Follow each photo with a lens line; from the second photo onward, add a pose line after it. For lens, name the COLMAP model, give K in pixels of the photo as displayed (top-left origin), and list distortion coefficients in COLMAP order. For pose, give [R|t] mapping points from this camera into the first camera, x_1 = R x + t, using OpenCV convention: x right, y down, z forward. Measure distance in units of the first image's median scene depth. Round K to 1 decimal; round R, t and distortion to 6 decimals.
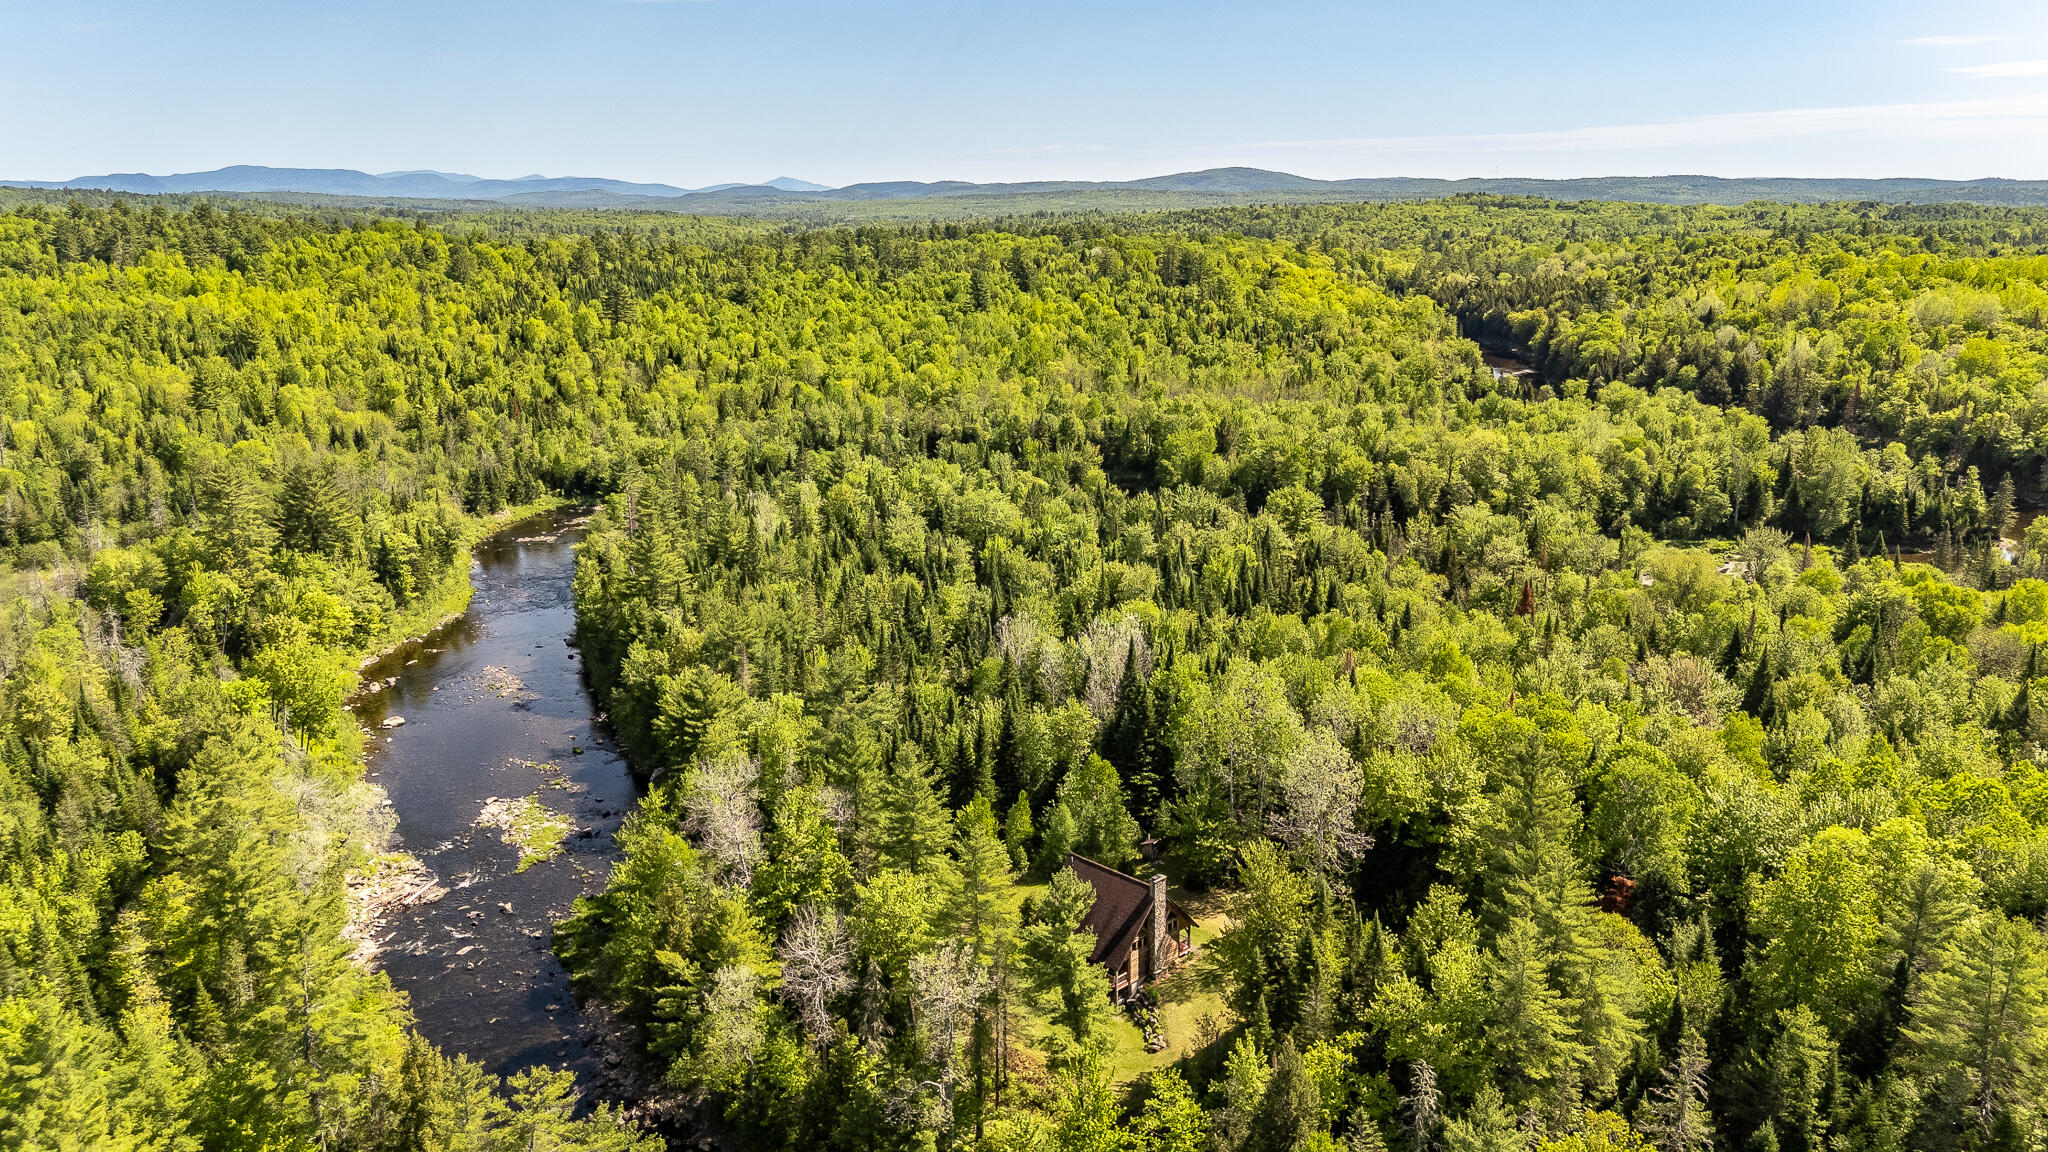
lens RADIAL K [[1499.4, 0, 1030.5], [0, 1499.4, 576.5], [0, 0, 1]] dist [0.081245, -0.077642]
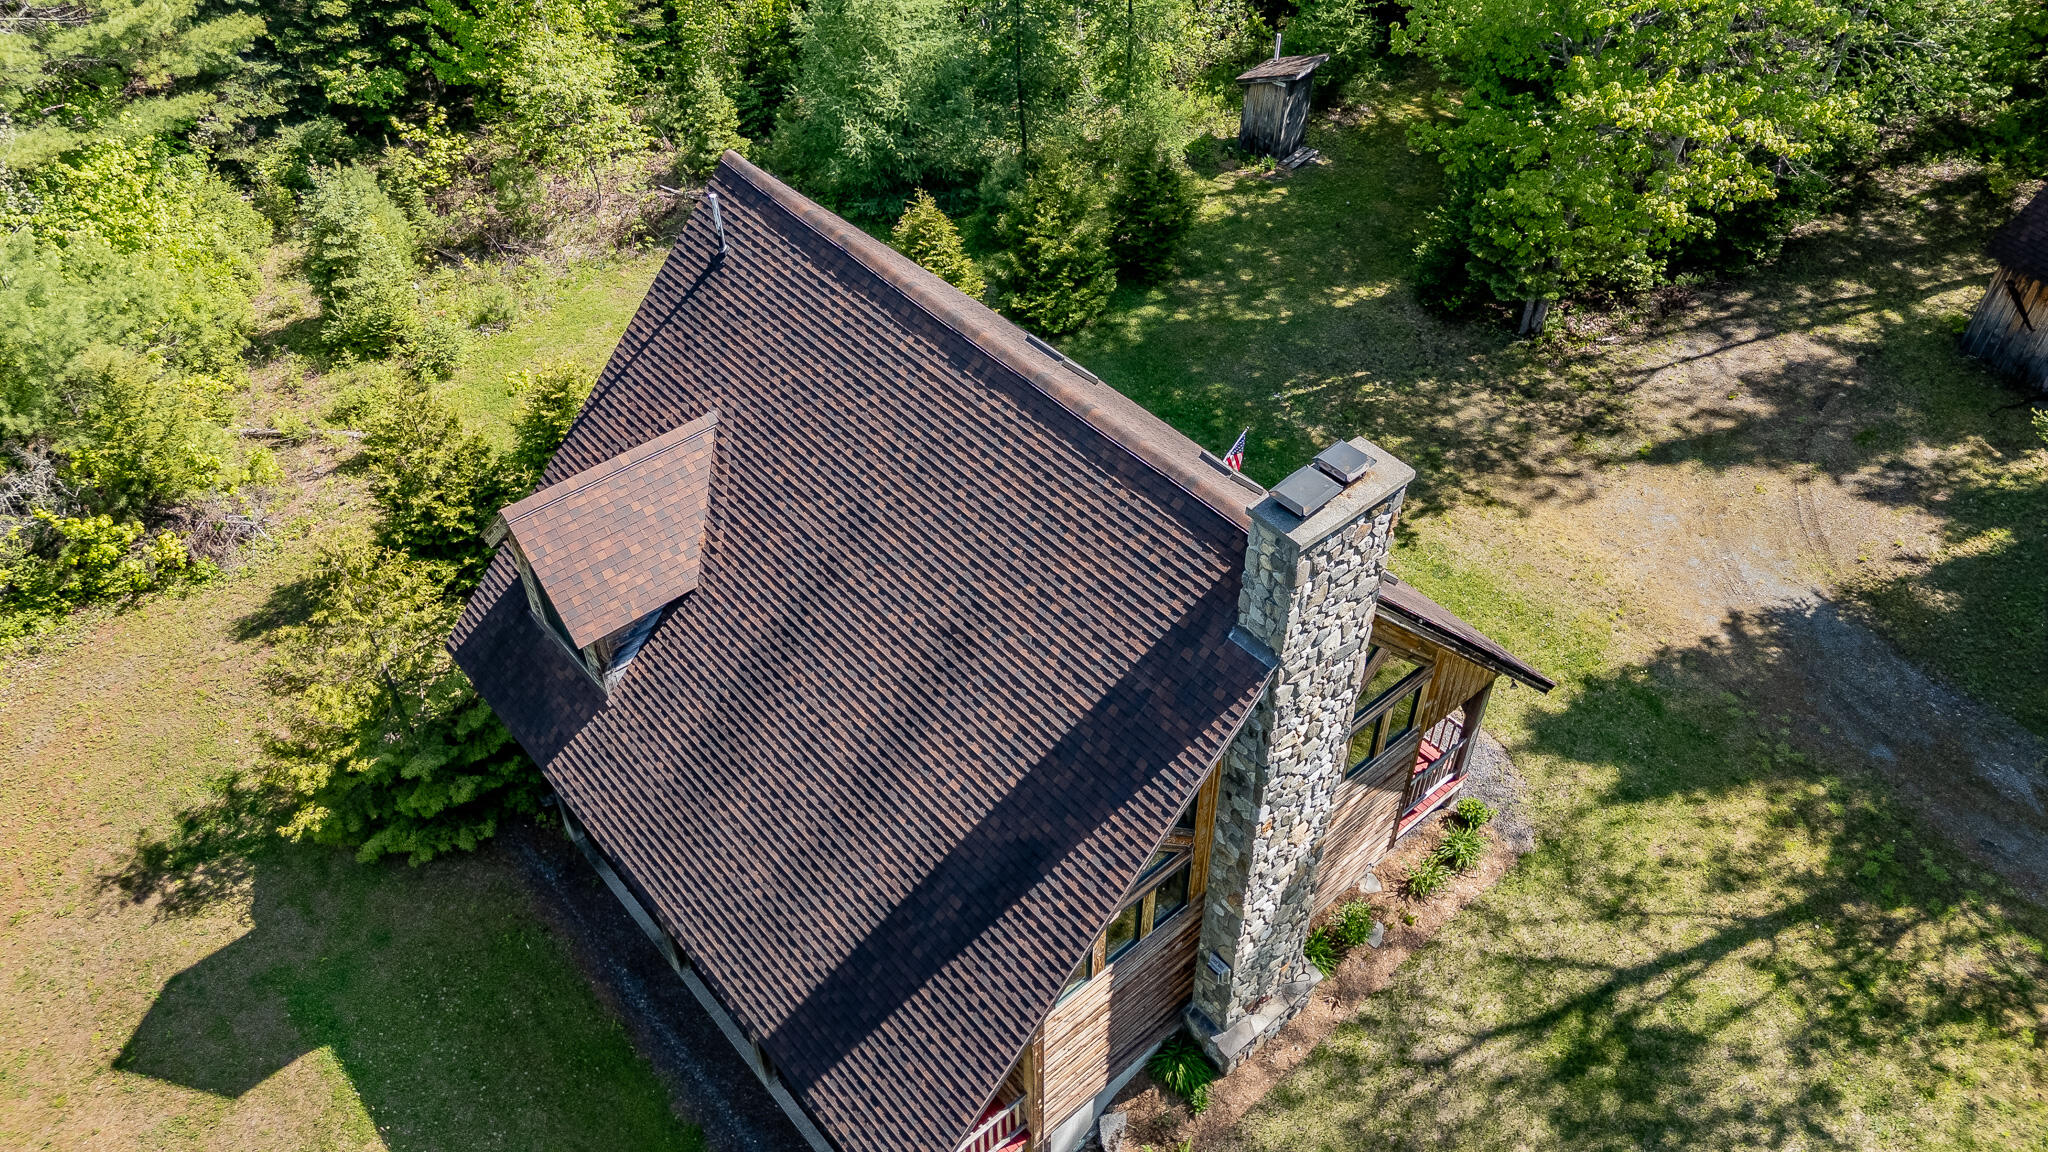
lens RADIAL K [[1499.4, 0, 1033.7], [0, 1499.4, 567.6], [0, 0, 1]] dist [0.081245, -0.077642]
pose [[0.997210, 0.054082, -0.051462, 0.031693], [-0.022065, 0.872065, 0.488892, 0.071061], [0.071318, -0.486392, 0.870825, 0.411837]]
